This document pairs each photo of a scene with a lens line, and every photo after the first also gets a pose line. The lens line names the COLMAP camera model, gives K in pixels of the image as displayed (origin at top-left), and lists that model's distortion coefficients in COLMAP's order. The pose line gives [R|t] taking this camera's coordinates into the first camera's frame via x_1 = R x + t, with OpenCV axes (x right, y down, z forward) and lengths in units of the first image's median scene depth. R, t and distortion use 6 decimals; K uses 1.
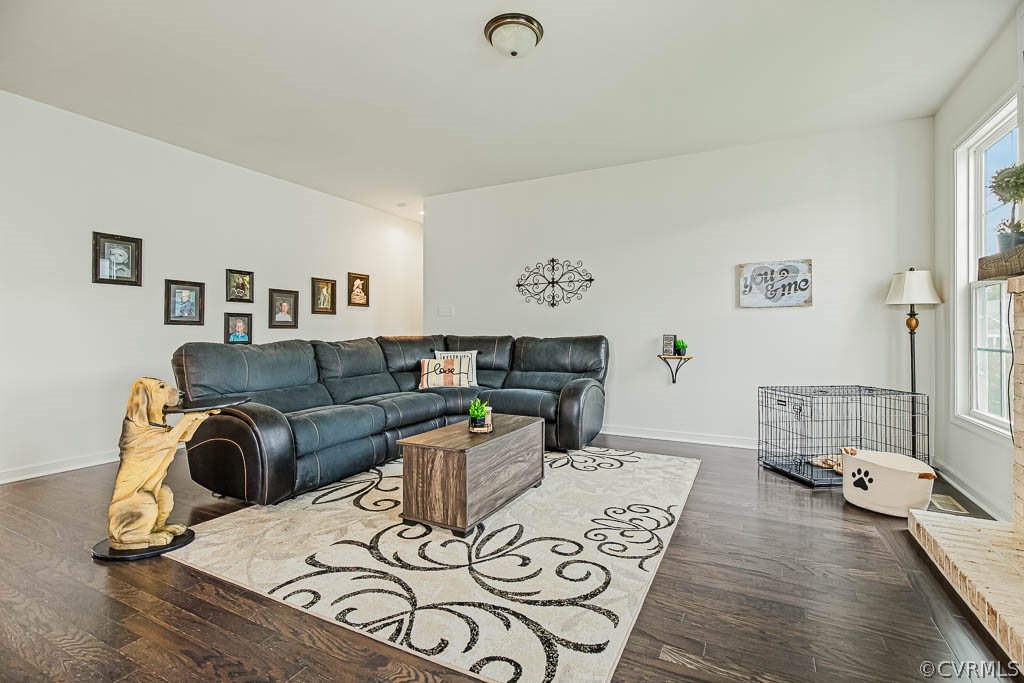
lens RADIAL K [[471.3, 0, 513.9], [0, 471.3, 330.4], [0, 0, 1]] dist [0.003310, 0.000423]
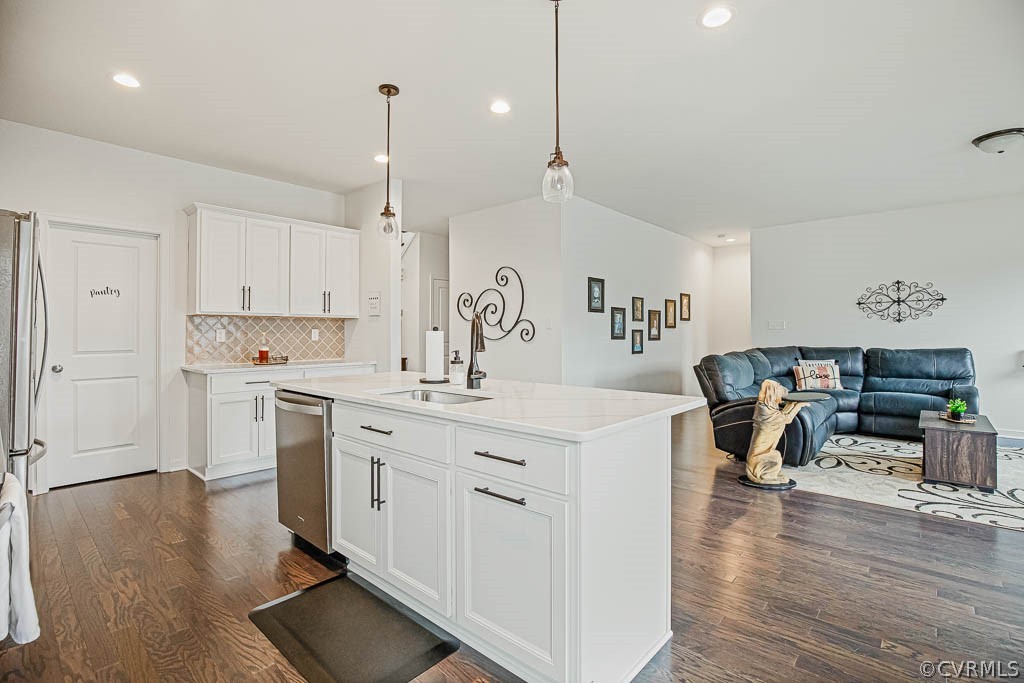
lens RADIAL K [[472.1, 0, 512.1], [0, 472.1, 335.0], [0, 0, 1]] dist [-0.023151, 0.000306]
pose [[0.967878, -0.001963, -0.251411, -0.613682], [0.003998, 0.999963, 0.007583, -0.034465], [0.251387, -0.008344, 0.967851, -0.386858]]
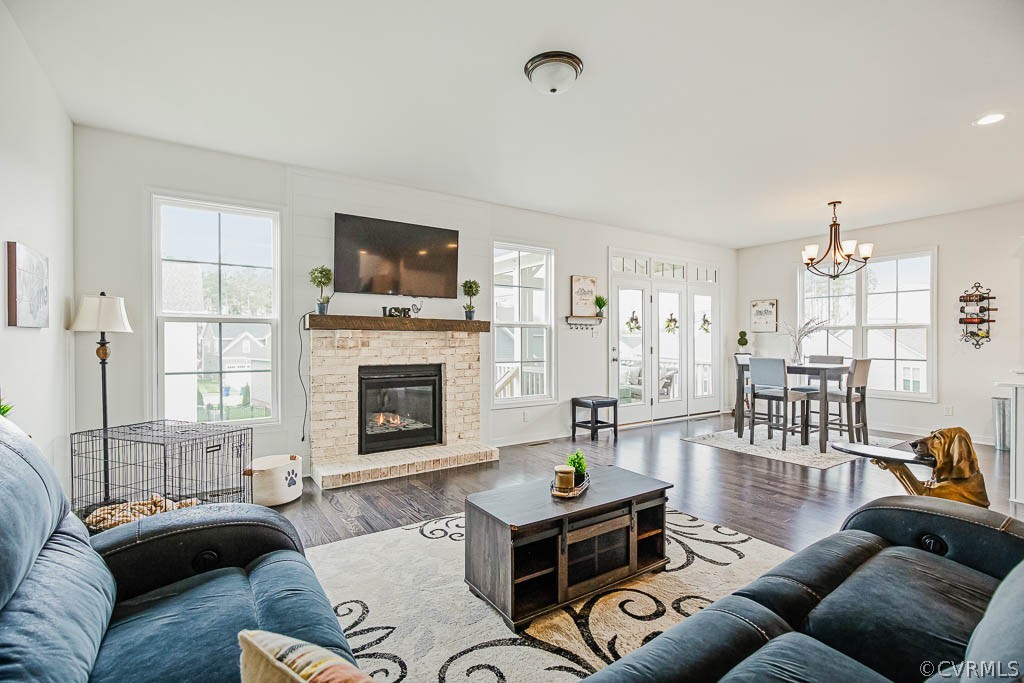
lens RADIAL K [[469.0, 0, 512.0], [0, 469.0, 341.5], [0, 0, 1]] dist [0.000950, 0.000074]
pose [[-0.874192, -0.003065, 0.485571, -0.236962], [-0.004559, 0.999988, -0.001896, -0.030882], [-0.485560, -0.003872, -0.874195, 1.112612]]
